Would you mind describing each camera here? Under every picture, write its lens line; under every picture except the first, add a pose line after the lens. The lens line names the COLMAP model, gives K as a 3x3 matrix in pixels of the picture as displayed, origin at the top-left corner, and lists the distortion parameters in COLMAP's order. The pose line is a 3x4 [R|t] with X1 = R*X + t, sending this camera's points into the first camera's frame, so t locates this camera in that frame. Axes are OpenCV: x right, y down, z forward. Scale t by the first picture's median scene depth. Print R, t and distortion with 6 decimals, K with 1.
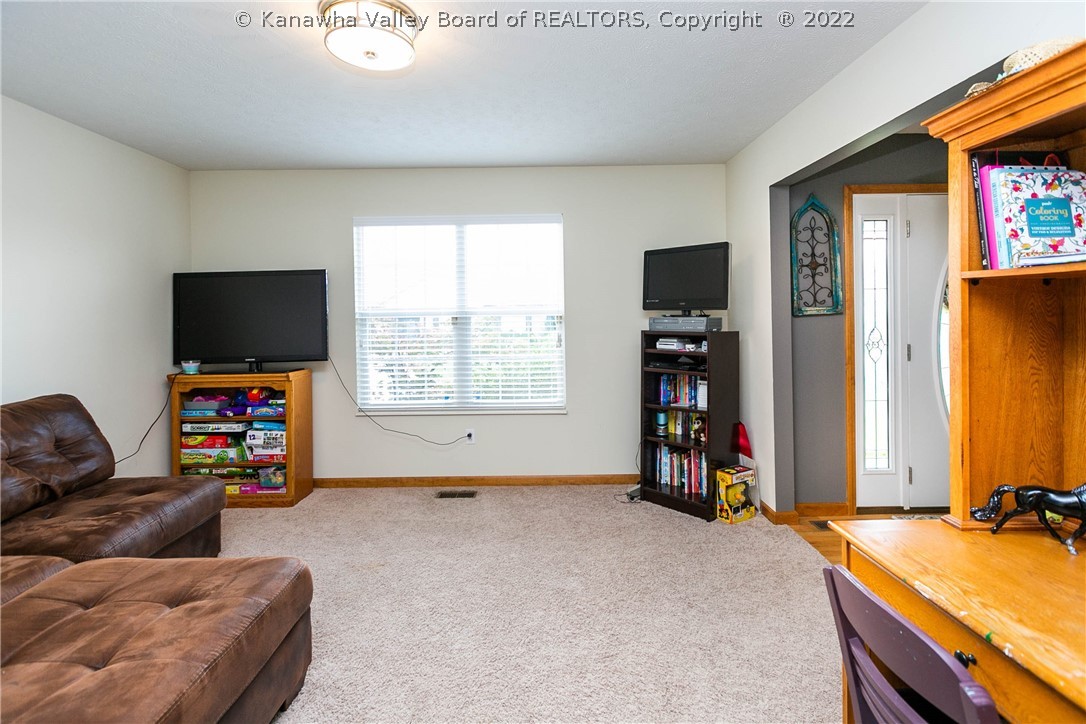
lens RADIAL K [[496.4, 0, 542.6], [0, 496.4, 318.2], [0, 0, 1]] dist [0.000458, -0.001195]
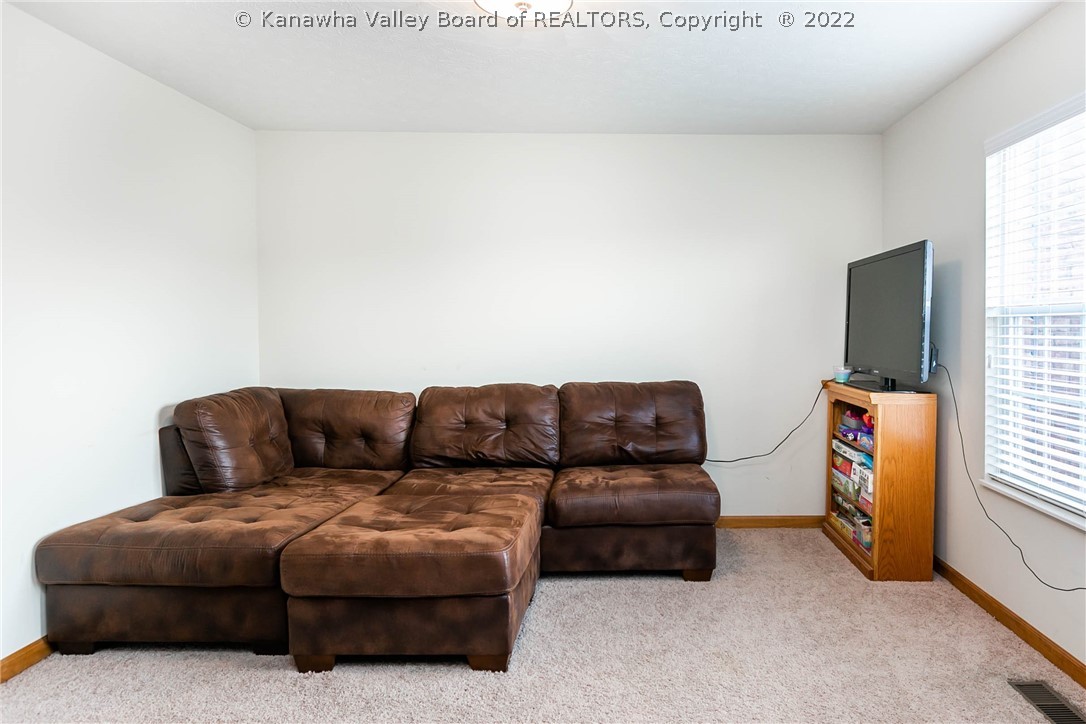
lens RADIAL K [[684.9, 0, 620.1], [0, 684.9, 349.8], [0, 0, 1]] dist [0.000225, -0.000001]
pose [[0.006900, 0.046616, -0.998889, 0.458912], [-0.008018, 0.998883, 0.046560, 0.004417], [0.999944, 0.007688, 0.007266, 0.620282]]
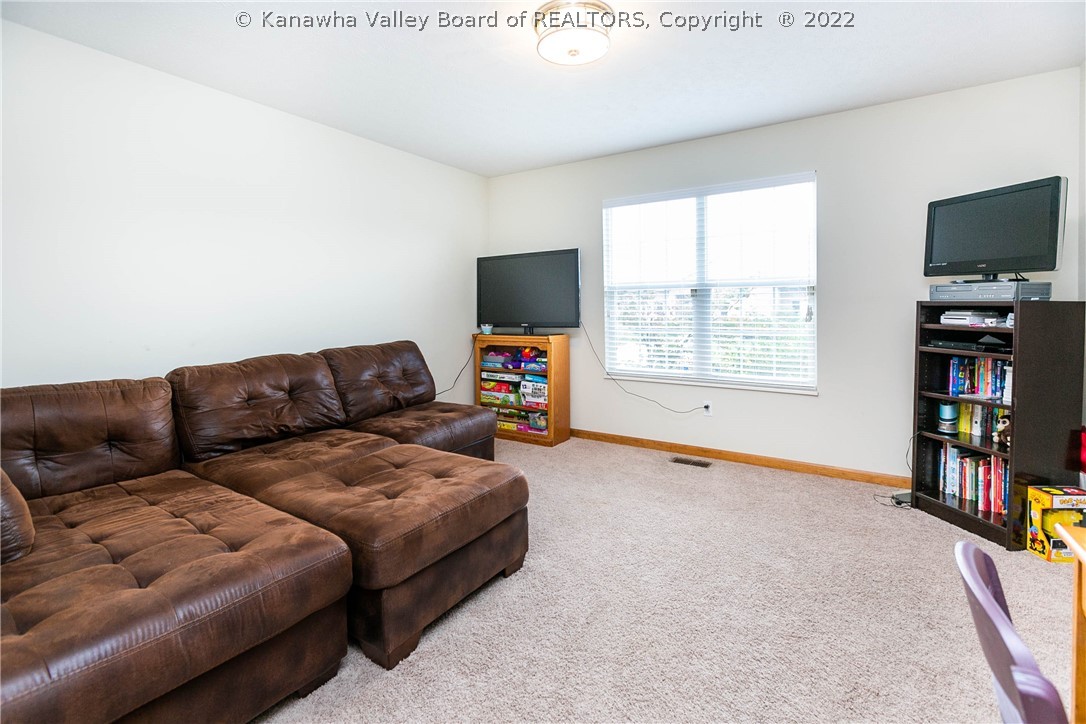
lens RADIAL K [[496.4, 0, 542.6], [0, 496.4, 318.2], [0, 0, 1]] dist [0.000458, -0.001195]
pose [[0.838917, 0.019129, -0.543923, 0.126199], [-0.003125, 0.999535, 0.030332, 0.029948], [0.544250, -0.023746, 0.838587, -0.015872]]
